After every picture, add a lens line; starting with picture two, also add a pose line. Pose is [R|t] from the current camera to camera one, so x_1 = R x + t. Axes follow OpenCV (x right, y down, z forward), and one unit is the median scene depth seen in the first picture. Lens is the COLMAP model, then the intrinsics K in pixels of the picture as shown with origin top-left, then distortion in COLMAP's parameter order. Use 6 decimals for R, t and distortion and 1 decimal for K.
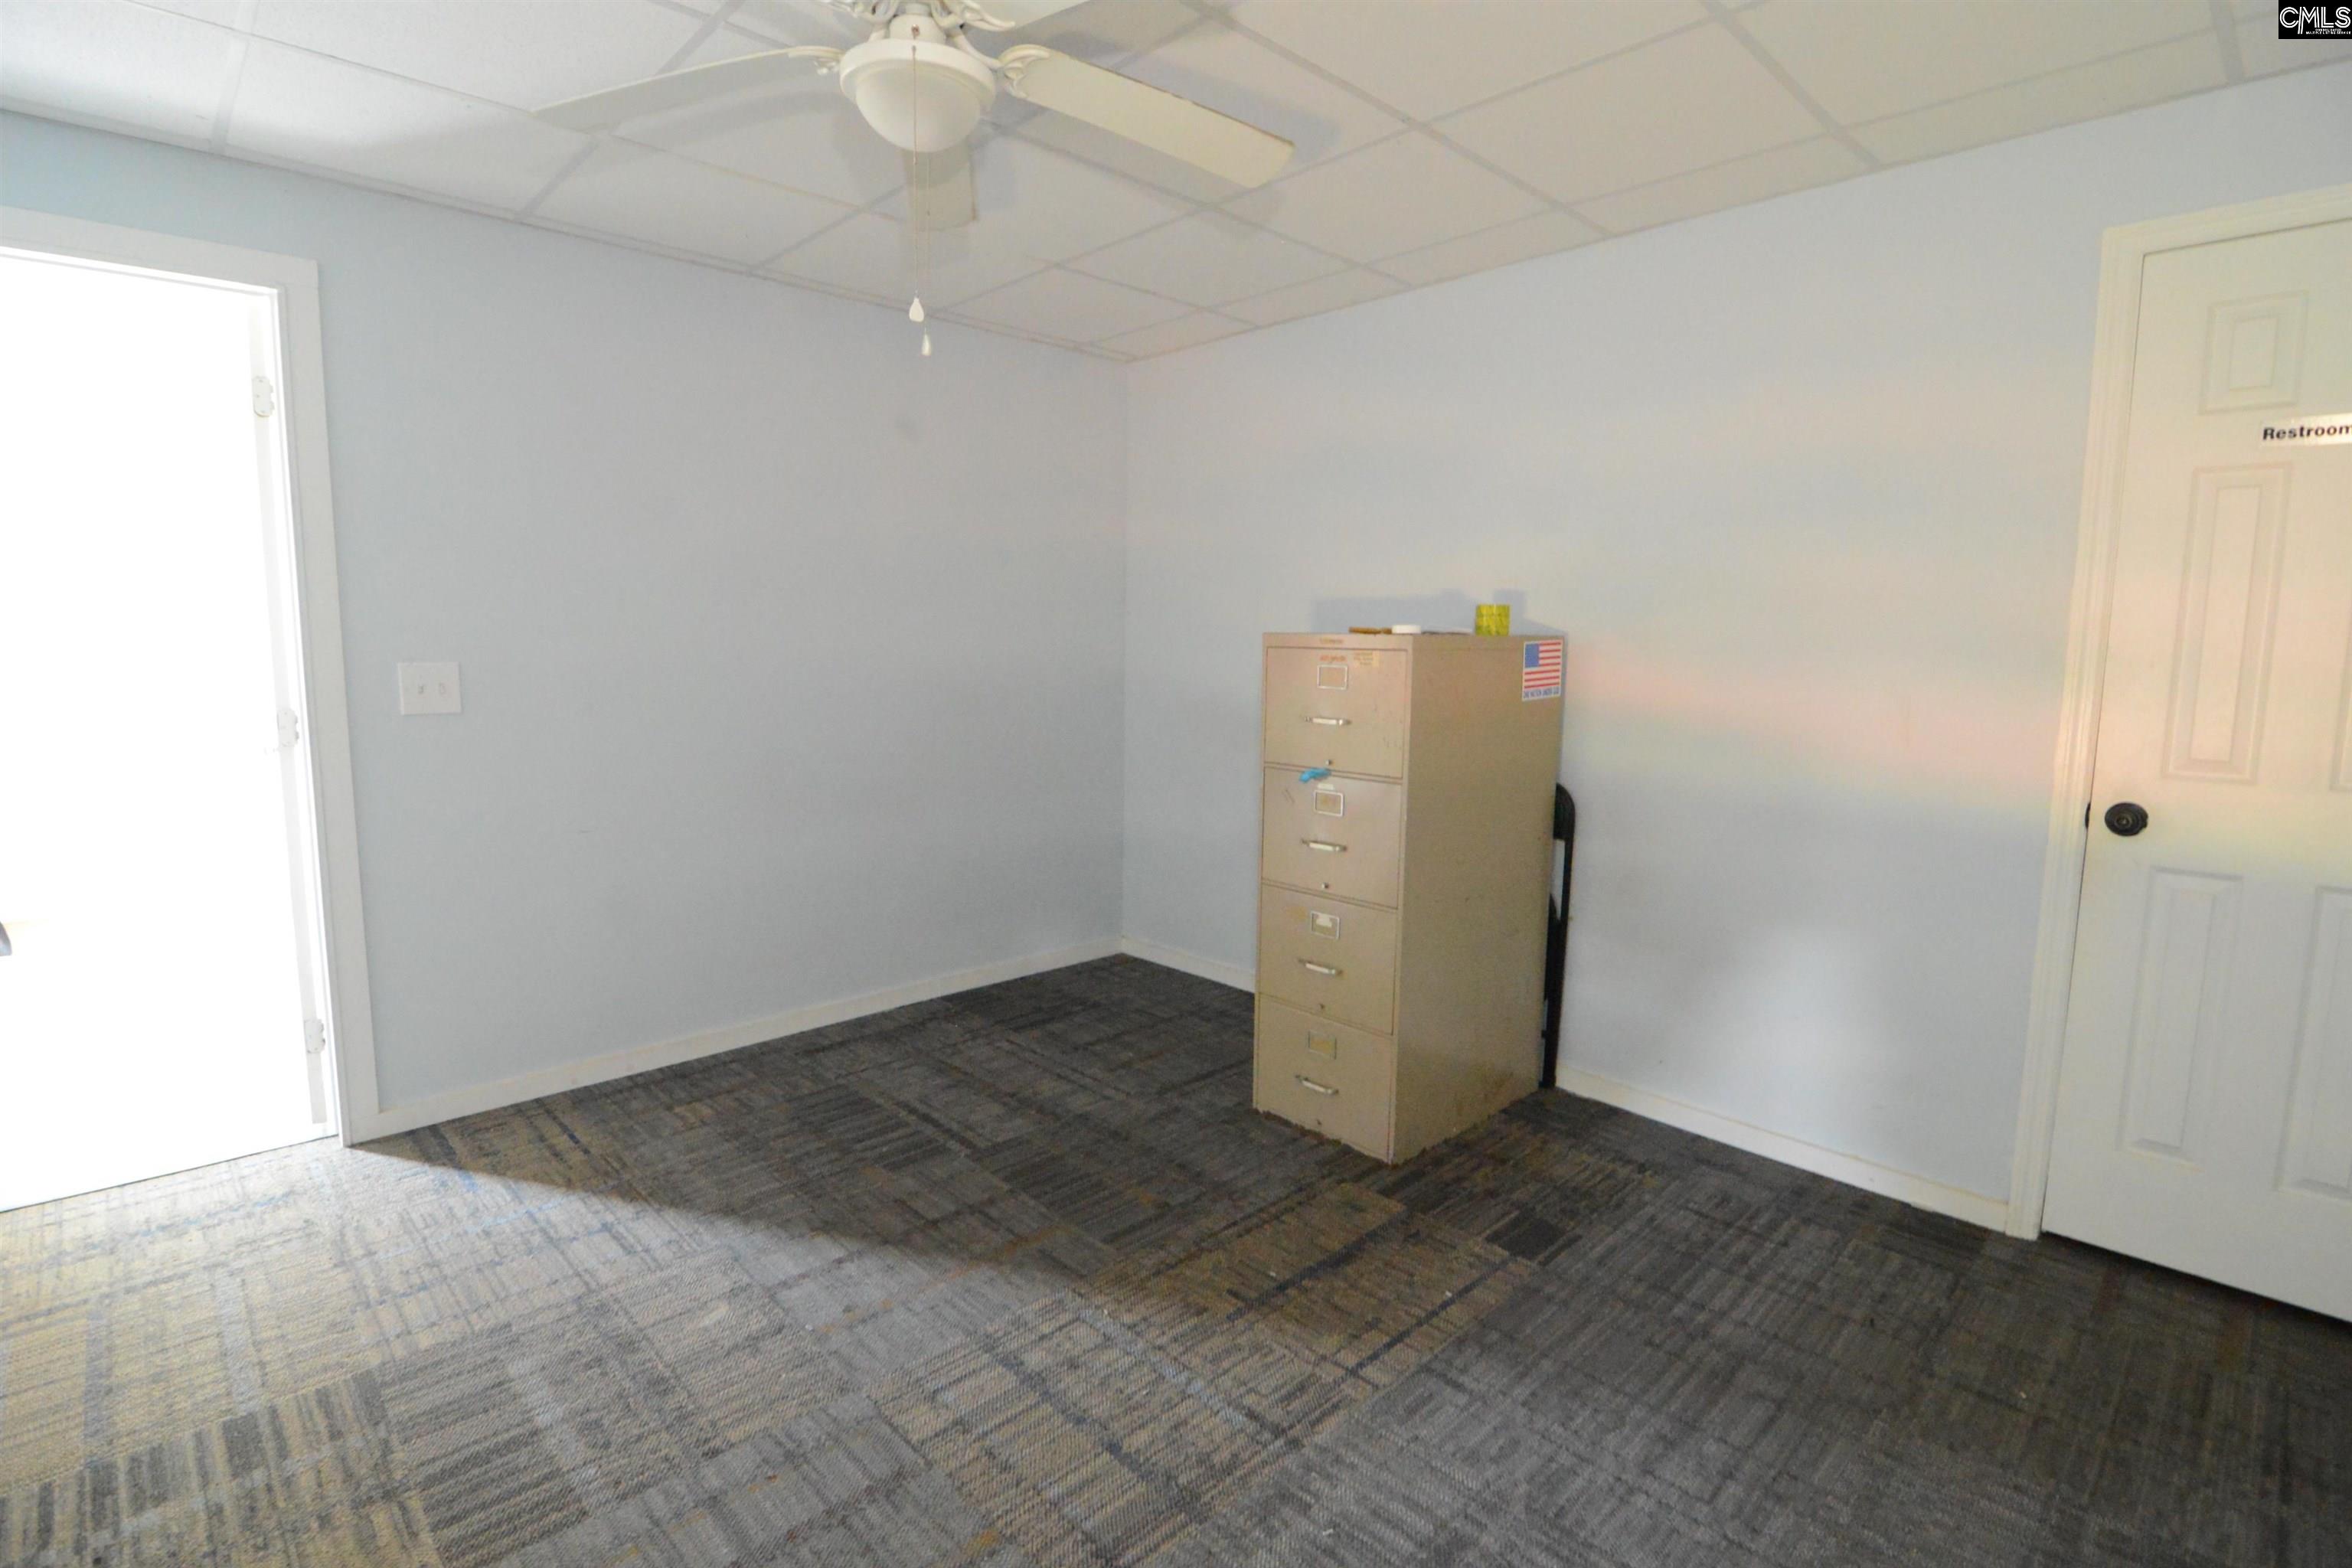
lens RADIAL K [[1121.0, 0, 1163.8], [0, 1121.0, 779.8], [0, 0, 1]] dist [-0.009291, -0.009212]
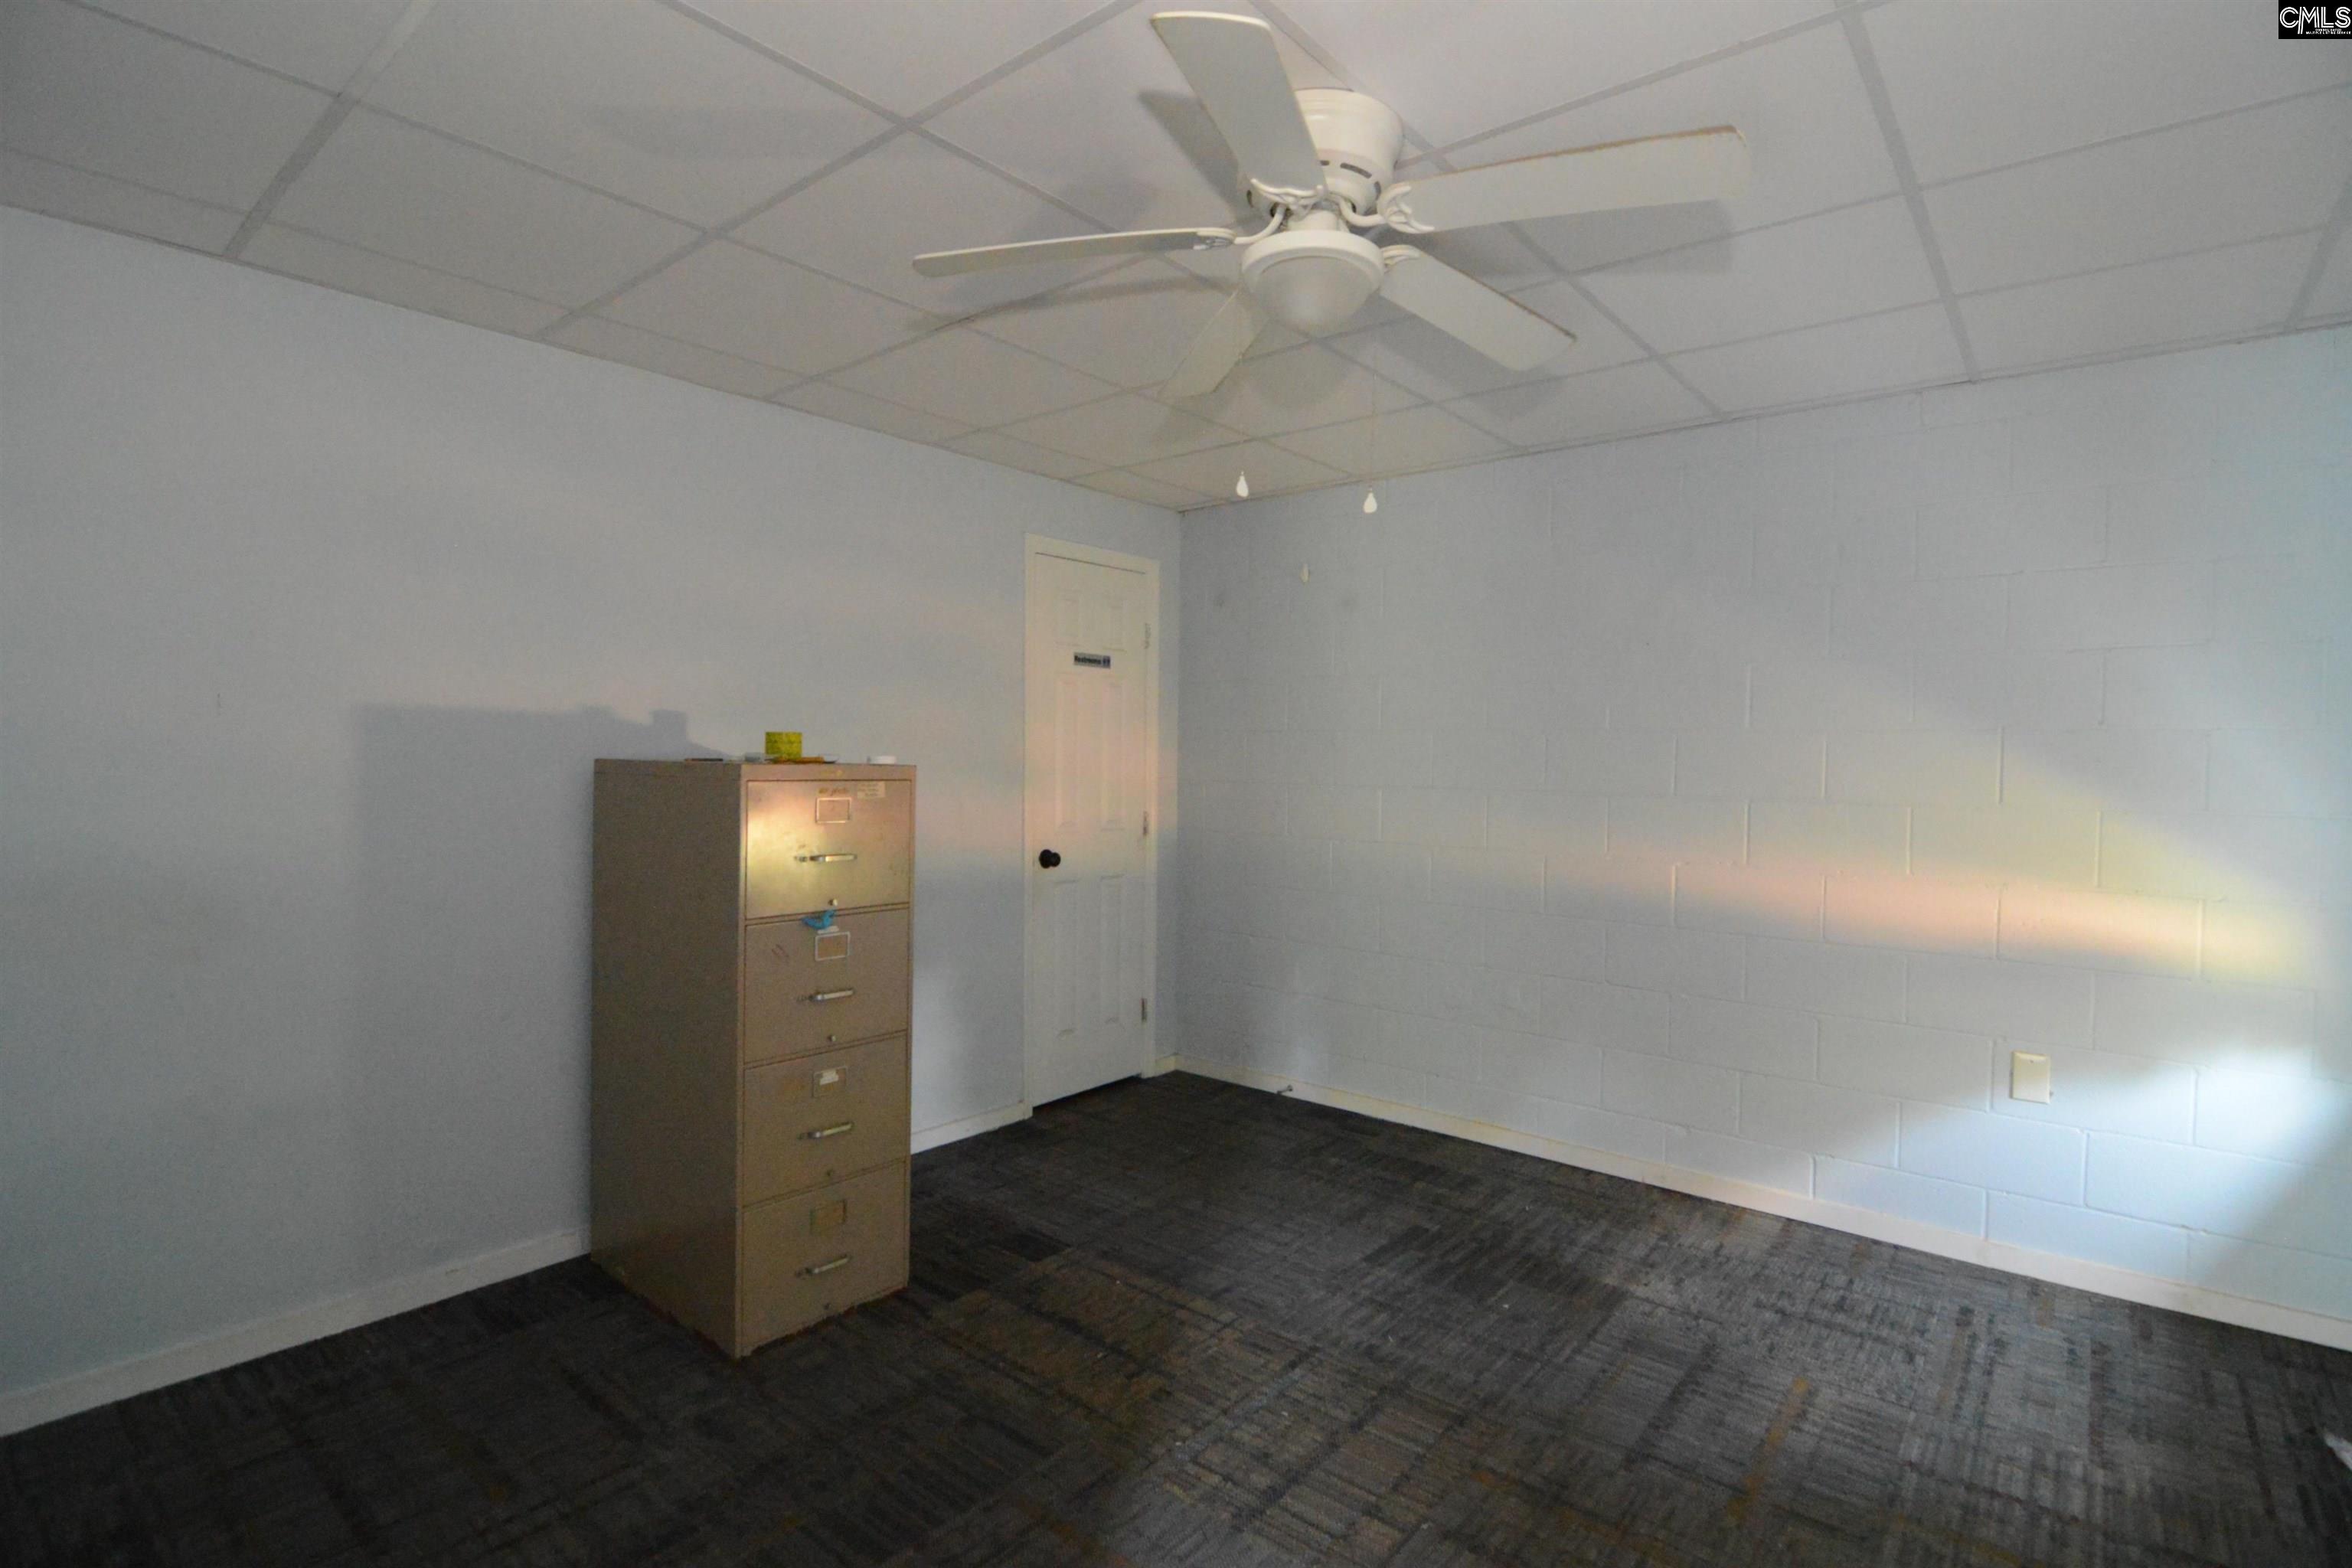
lens RADIAL K [[1121.0, 0, 1163.8], [0, 1121.0, 779.8], [0, 0, 1]] dist [-0.009291, -0.009212]
pose [[-0.112283, -0.034490, 0.993077, -1.013397], [0.109782, 0.992849, 0.046895, -0.165105], [-0.987593, 0.114287, -0.107694, 1.036510]]
